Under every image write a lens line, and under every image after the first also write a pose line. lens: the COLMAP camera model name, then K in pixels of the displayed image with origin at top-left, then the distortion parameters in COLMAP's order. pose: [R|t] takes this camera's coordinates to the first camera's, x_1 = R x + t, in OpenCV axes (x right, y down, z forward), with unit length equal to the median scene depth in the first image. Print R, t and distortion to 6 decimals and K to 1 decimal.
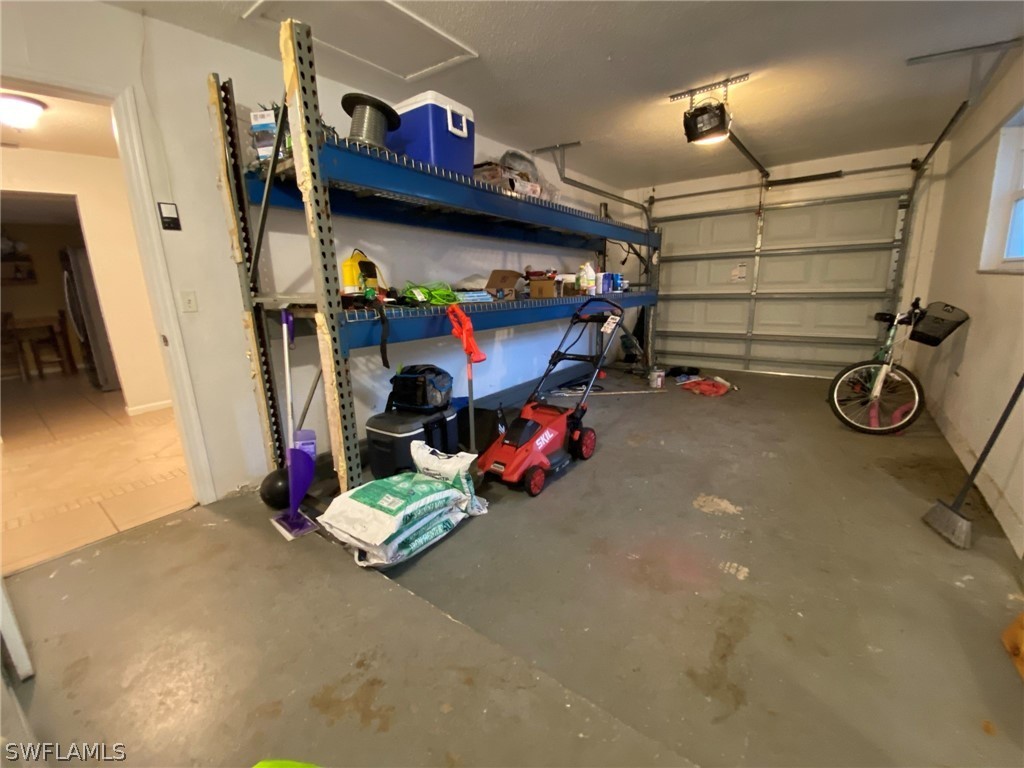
lens RADIAL K [[416.5, 0, 509.3], [0, 416.5, 383.8], [0, 0, 1]] dist [-0.000343, -0.010024]
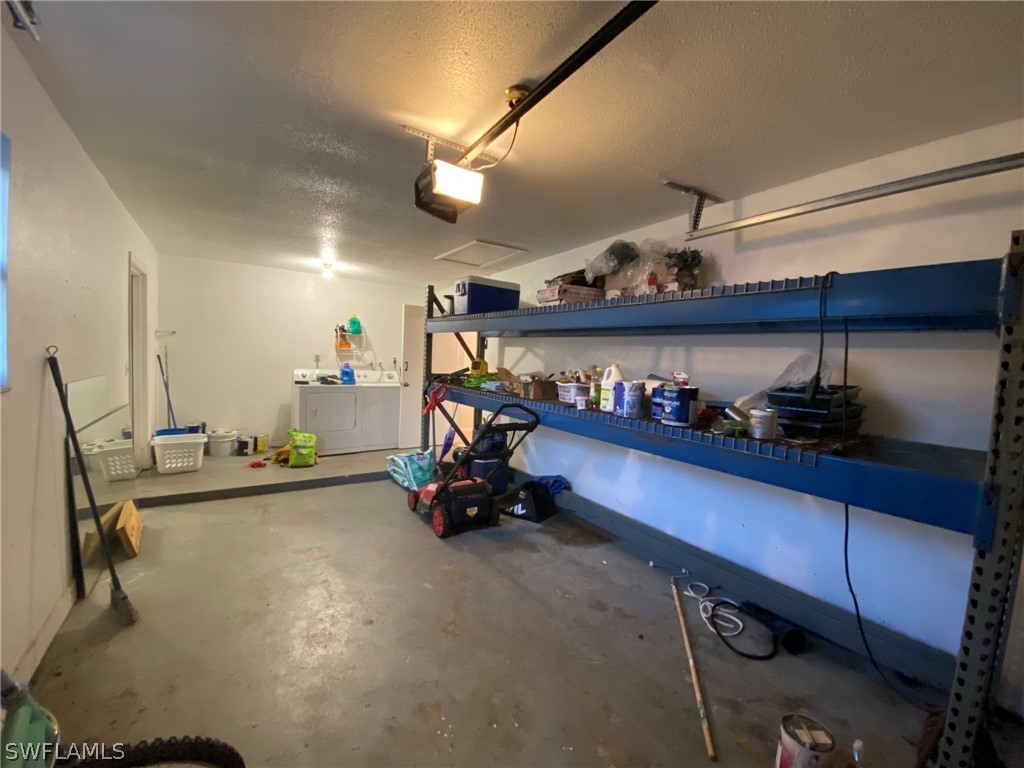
lens RADIAL K [[416.5, 0, 510.2], [0, 416.5, 382.4], [0, 0, 1]] dist [-0.000343, -0.010024]
pose [[-0.331977, 0.072551, -0.940493, 0.929156], [-0.247340, 0.955457, 0.161012, -0.357144], [0.910283, 0.286073, -0.299245, 1.138403]]
